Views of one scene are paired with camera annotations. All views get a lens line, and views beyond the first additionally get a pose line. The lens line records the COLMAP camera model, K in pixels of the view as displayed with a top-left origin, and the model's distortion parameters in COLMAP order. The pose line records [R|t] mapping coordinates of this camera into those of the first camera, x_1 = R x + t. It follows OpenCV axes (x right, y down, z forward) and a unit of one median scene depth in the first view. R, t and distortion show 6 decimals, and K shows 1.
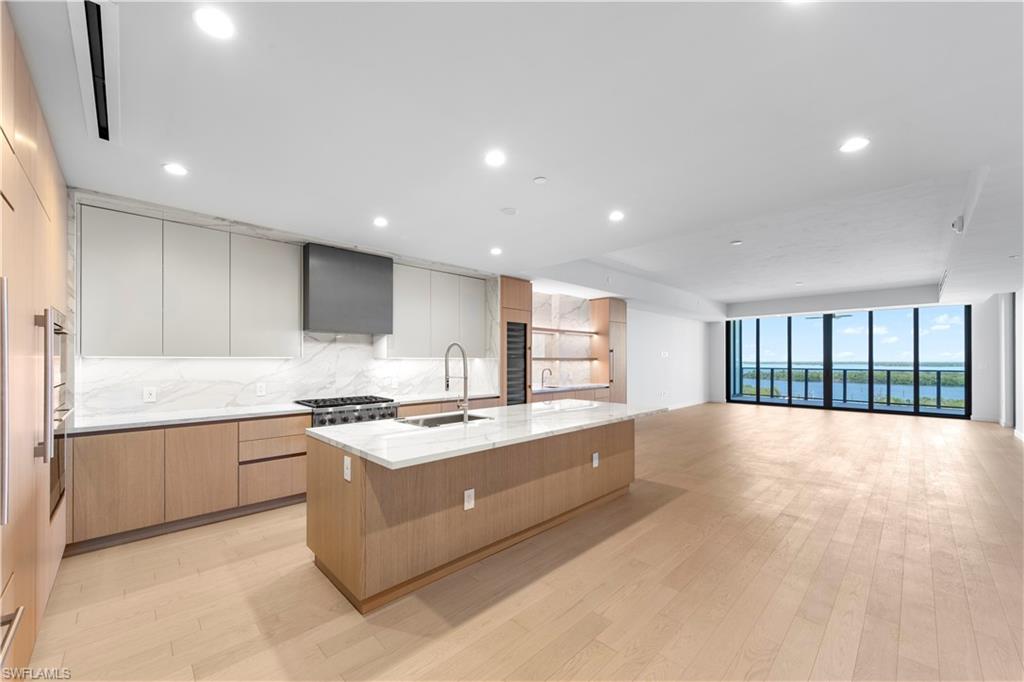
lens RADIAL K [[402.1, 0, 505.2], [0, 402.1, 359.9], [0, 0, 1]] dist [0.004269, 0.000041]
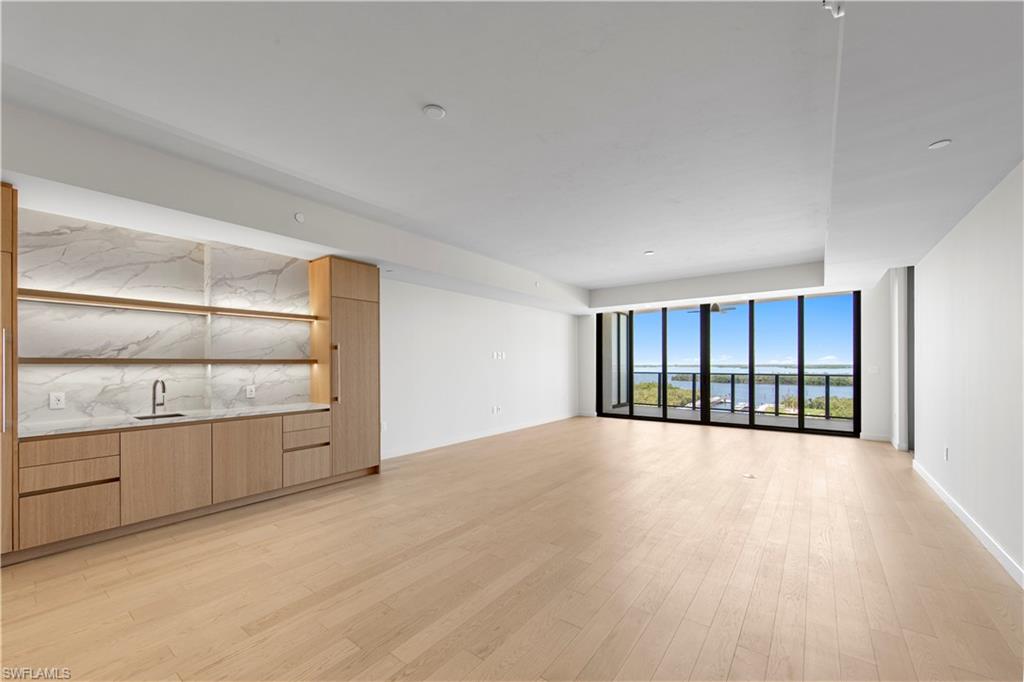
lens RADIAL K [[402.1, 0, 518.8], [0, 402.1, 364.6], [0, 0, 1]] dist [0.004269, 0.000041]
pose [[0.987869, -0.002823, 0.155266, 0.577718], [0.002434, 0.999993, 0.002695, 0.002032], [-0.155272, -0.002285, 0.987869, 0.505955]]
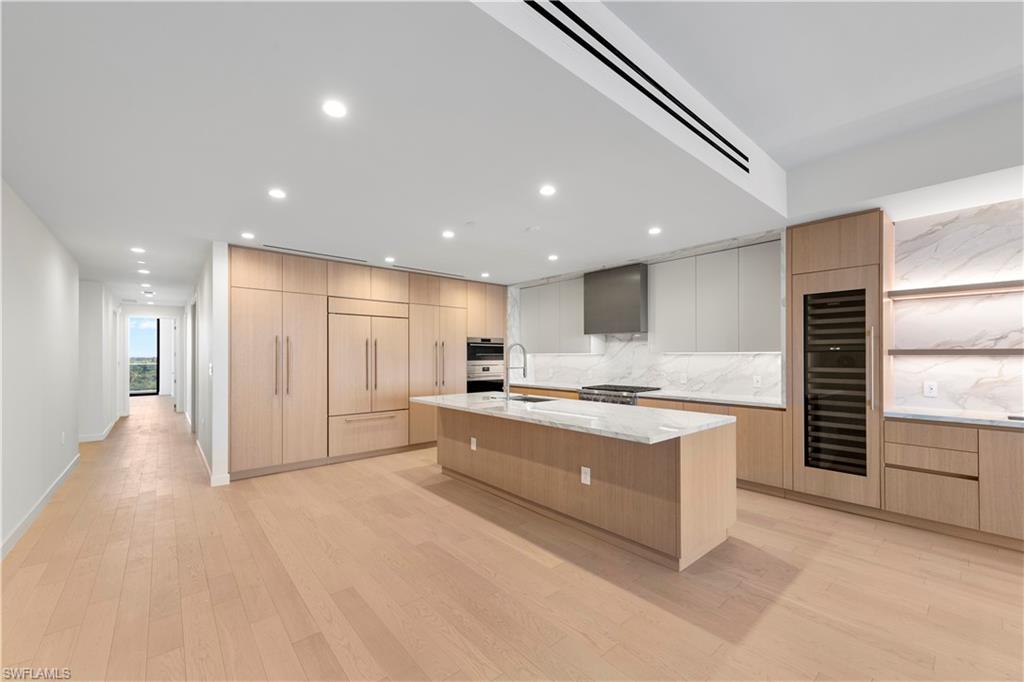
lens RADIAL K [[402.1, 0, 495.5], [0, 402.1, 352.7], [0, 0, 1]] dist [0.004269, 0.000041]
pose [[-0.087821, -0.007541, -0.996108, 0.687837], [0.002806, 0.999966, -0.007817, 0.000725], [0.996132, -0.003482, -0.087797, 0.570066]]
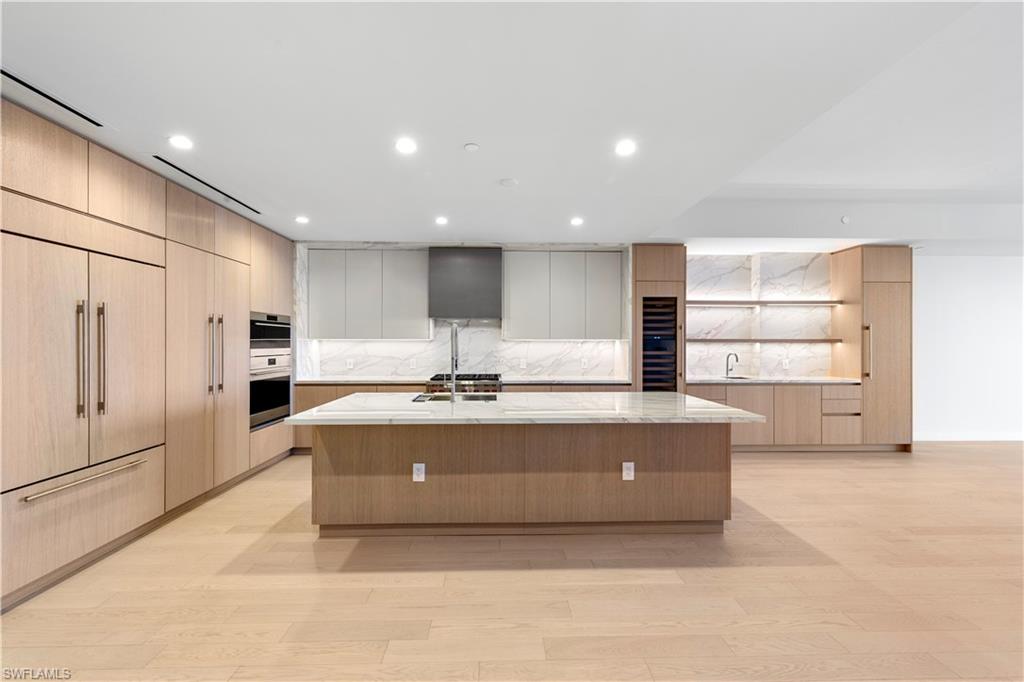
lens RADIAL K [[402.1, 0, 502.3], [0, 402.1, 340.9], [0, 0, 1]] dist [0.004269, 0.000041]
pose [[0.729961, -0.001326, -0.683488, 0.370511], [-0.001627, 0.999992, -0.003677, 0.001917], [0.683487, 0.003796, 0.729953, 0.175317]]
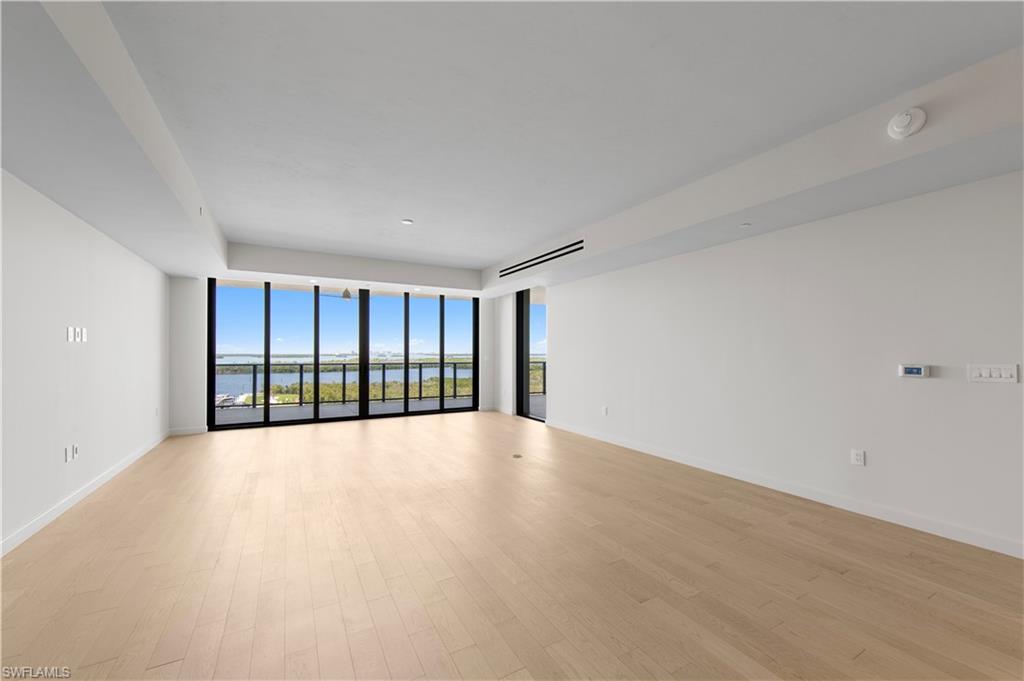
lens RADIAL K [[402.1, 0, 498.8], [0, 402.1, 336.5], [0, 0, 1]] dist [0.004269, 0.000041]
pose [[0.279314, 0.037342, 0.959473, 0.296411], [0.000626, 0.999236, -0.039072, 0.002460], [-0.960200, 0.011514, 0.279078, 1.023275]]
